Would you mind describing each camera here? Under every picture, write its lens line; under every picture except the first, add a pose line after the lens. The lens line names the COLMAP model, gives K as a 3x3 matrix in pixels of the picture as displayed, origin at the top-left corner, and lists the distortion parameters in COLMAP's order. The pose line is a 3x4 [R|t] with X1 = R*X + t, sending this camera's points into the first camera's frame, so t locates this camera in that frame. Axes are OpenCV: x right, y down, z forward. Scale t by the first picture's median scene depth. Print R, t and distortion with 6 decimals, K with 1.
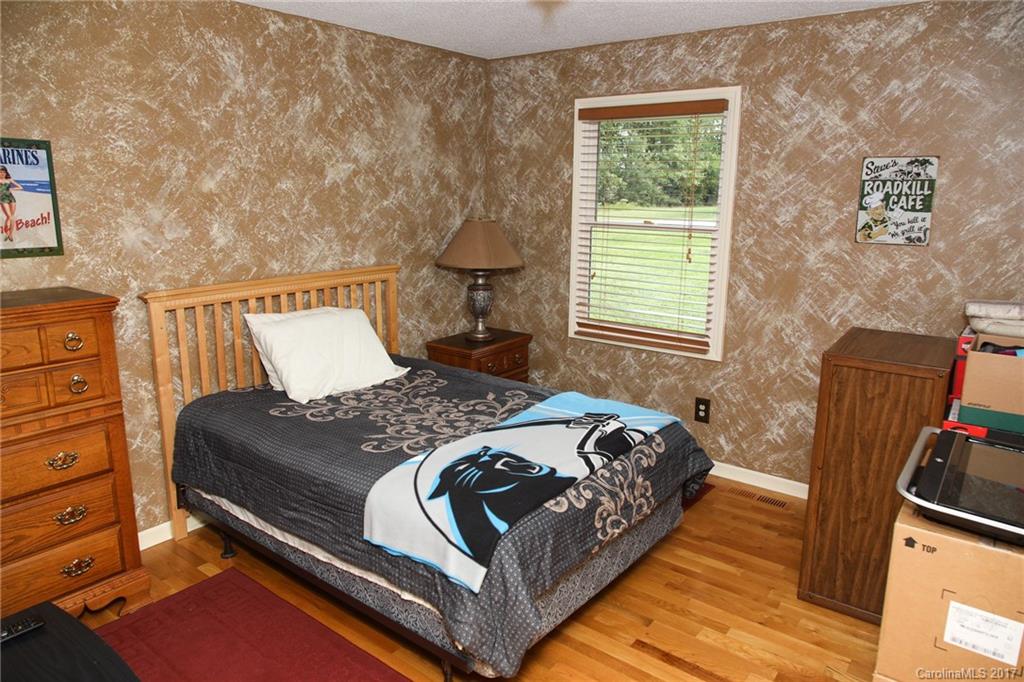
lens RADIAL K [[686.8, 0, 515.4], [0, 686.8, 335.8], [0, 0, 1]] dist [-0.028080, 0.037802]
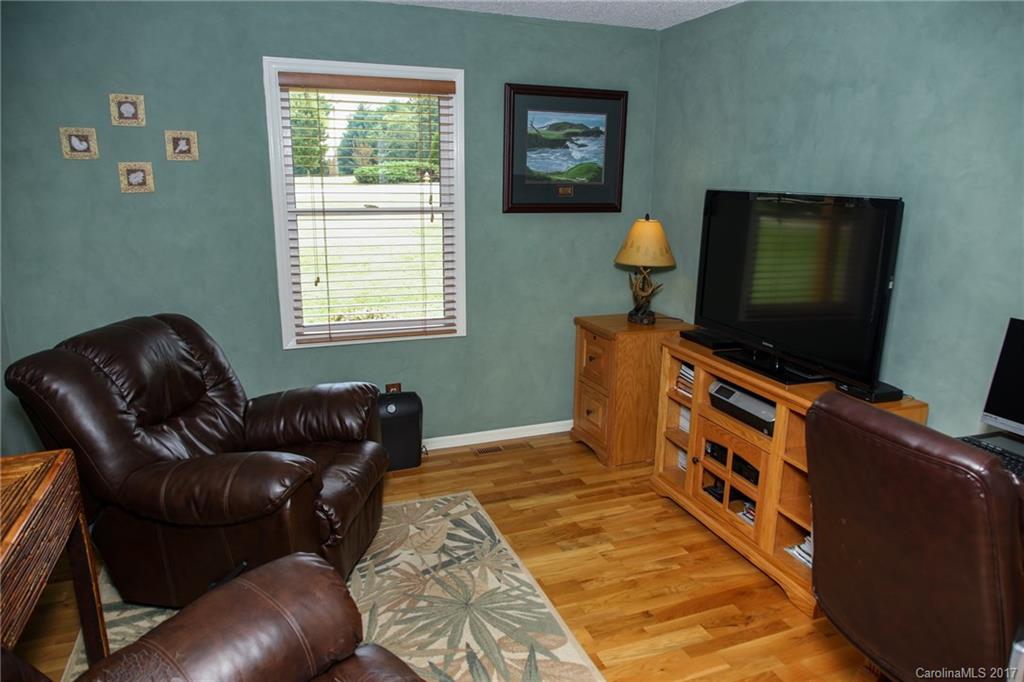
lens RADIAL K [[681.9, 0, 520.3], [0, 681.9, 339.0], [0, 0, 1]] dist [-0.035340, 0.030398]
pose [[0.531993, -0.207283, 0.820985, -0.502469], [0.172611, 0.975763, 0.134510, -0.083785], [-0.828968, 0.070152, 0.554878, 0.361449]]
